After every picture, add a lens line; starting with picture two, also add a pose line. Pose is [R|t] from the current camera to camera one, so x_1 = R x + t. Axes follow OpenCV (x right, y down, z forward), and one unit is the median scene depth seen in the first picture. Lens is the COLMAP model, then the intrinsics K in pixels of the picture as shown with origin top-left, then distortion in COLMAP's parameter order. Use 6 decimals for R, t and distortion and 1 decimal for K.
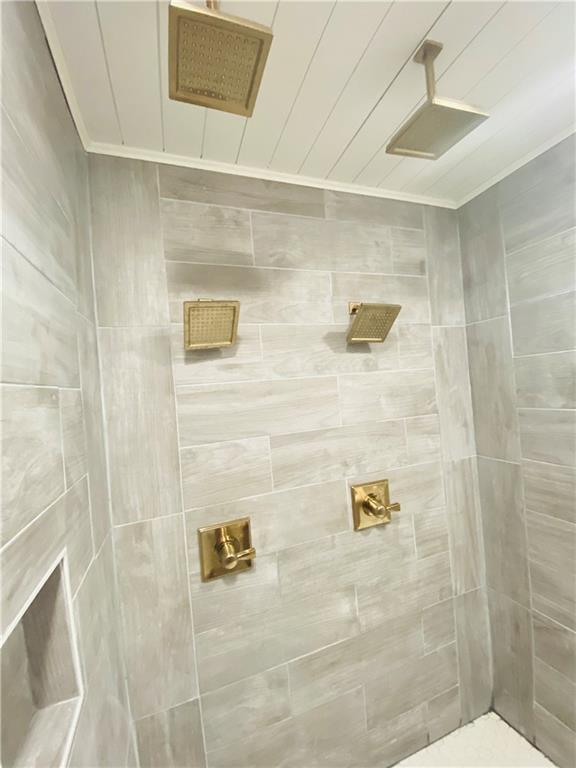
lens RADIAL K [[307.5, 0, 285.3], [0, 307.5, 383.7], [0, 0, 1]] dist [0.001023, -0.001462]
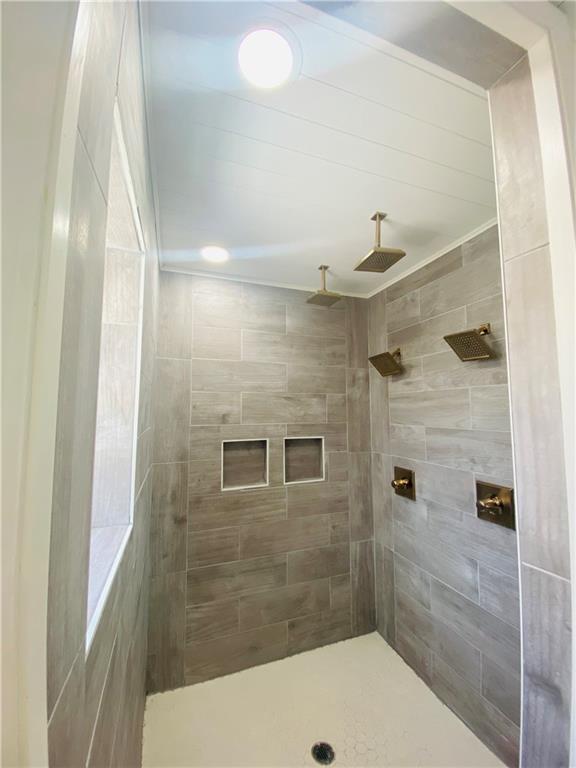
lens RADIAL K [[307.5, 0, 286.6], [0, 307.5, 381.9], [0, 0, 1]] dist [0.001023, -0.001462]
pose [[0.001681, -0.014135, -0.999899, 1.527505], [0.005006, 0.999888, -0.014126, -0.040504], [0.999986, -0.004981, 0.001752, 0.274225]]
